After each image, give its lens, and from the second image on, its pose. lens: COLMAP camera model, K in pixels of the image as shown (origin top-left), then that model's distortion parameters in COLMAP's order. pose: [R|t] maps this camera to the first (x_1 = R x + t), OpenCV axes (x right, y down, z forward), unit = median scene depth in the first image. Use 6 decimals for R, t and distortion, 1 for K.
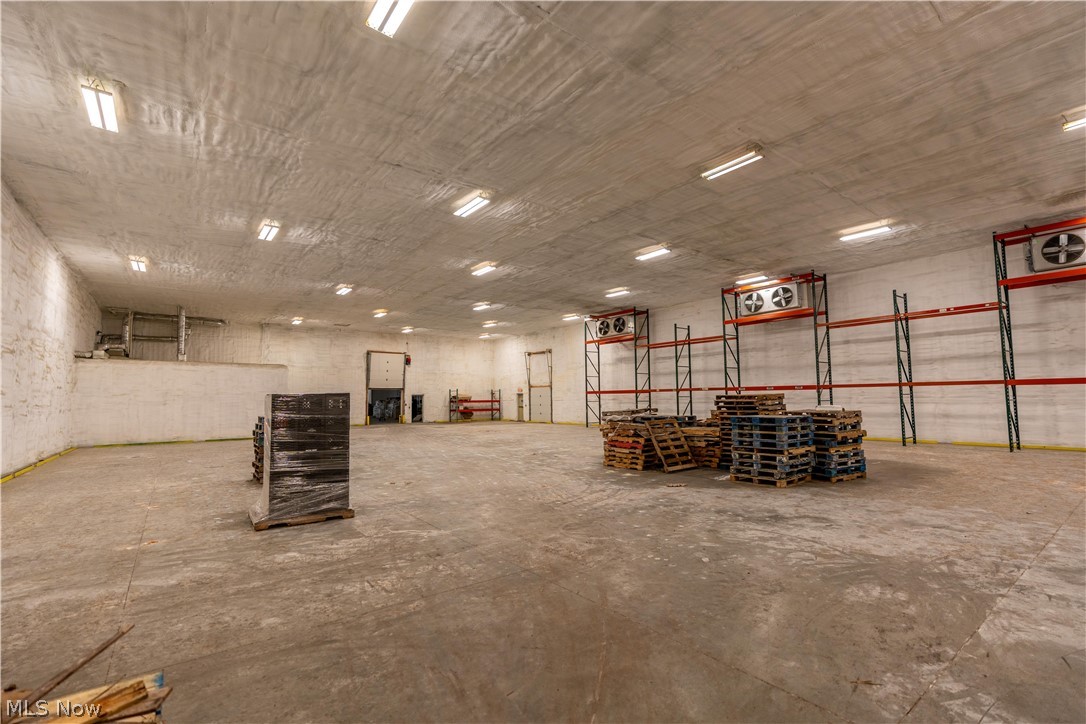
lens RADIAL K [[487.2, 0, 546.3], [0, 487.2, 363.1], [0, 0, 1]] dist [-0.003526, -0.000075]
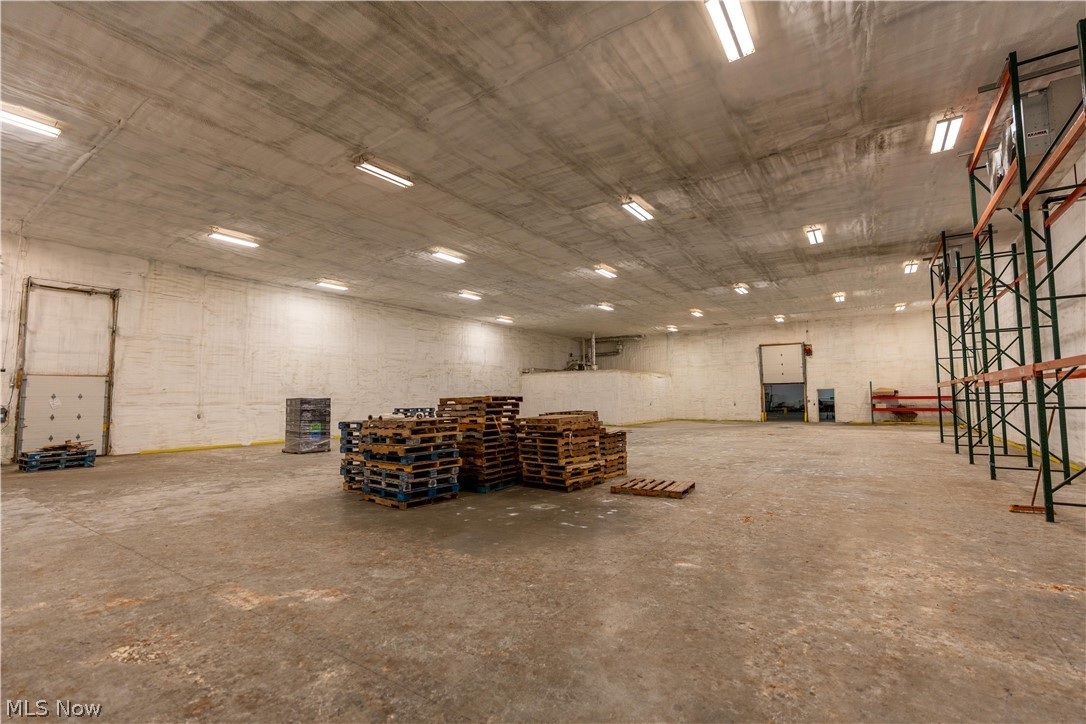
lens RADIAL K [[487.2, 0, 543.0], [0, 487.2, 363.9], [0, 0, 1]] dist [-0.003526, -0.000075]
pose [[0.302773, -0.059308, -0.951216, 0.436991], [0.076065, 0.996382, -0.037913, 0.016541], [0.950022, -0.060875, 0.306189, 0.298617]]
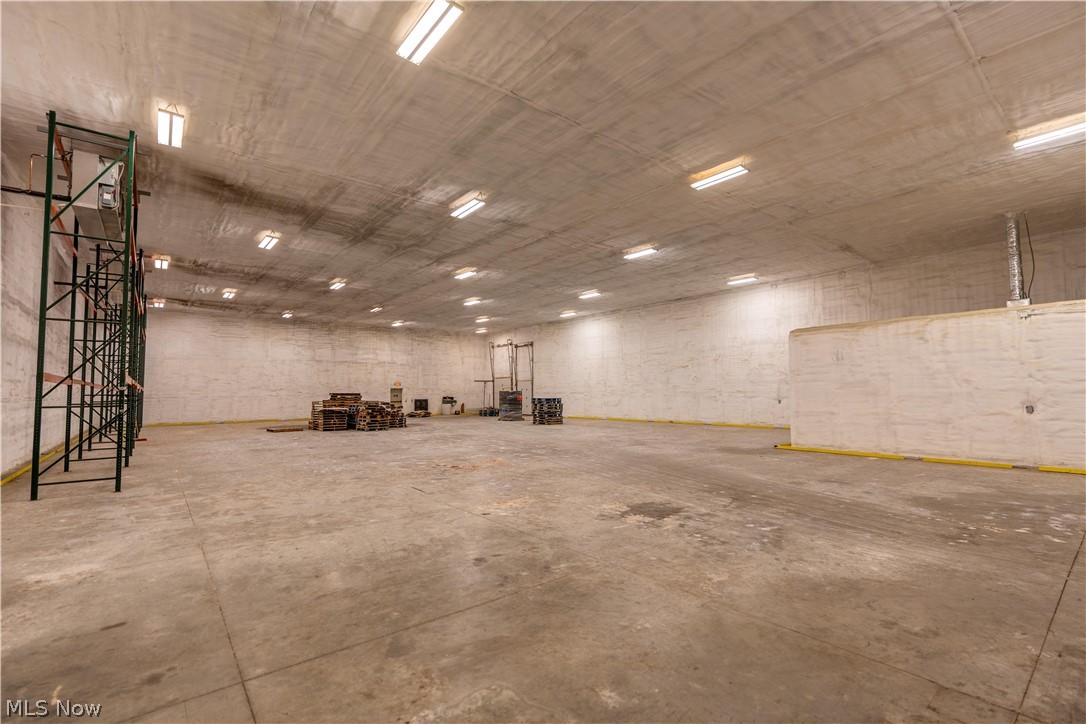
lens RADIAL K [[487.2, 0, 542.7], [0, 487.2, 361.0], [0, 0, 1]] dist [-0.003526, -0.000075]
pose [[-0.999744, 0.019963, -0.010662, -0.152216], [0.021206, 0.990869, -0.133148, 0.080524], [0.007907, -0.133340, -0.991039, 1.116650]]
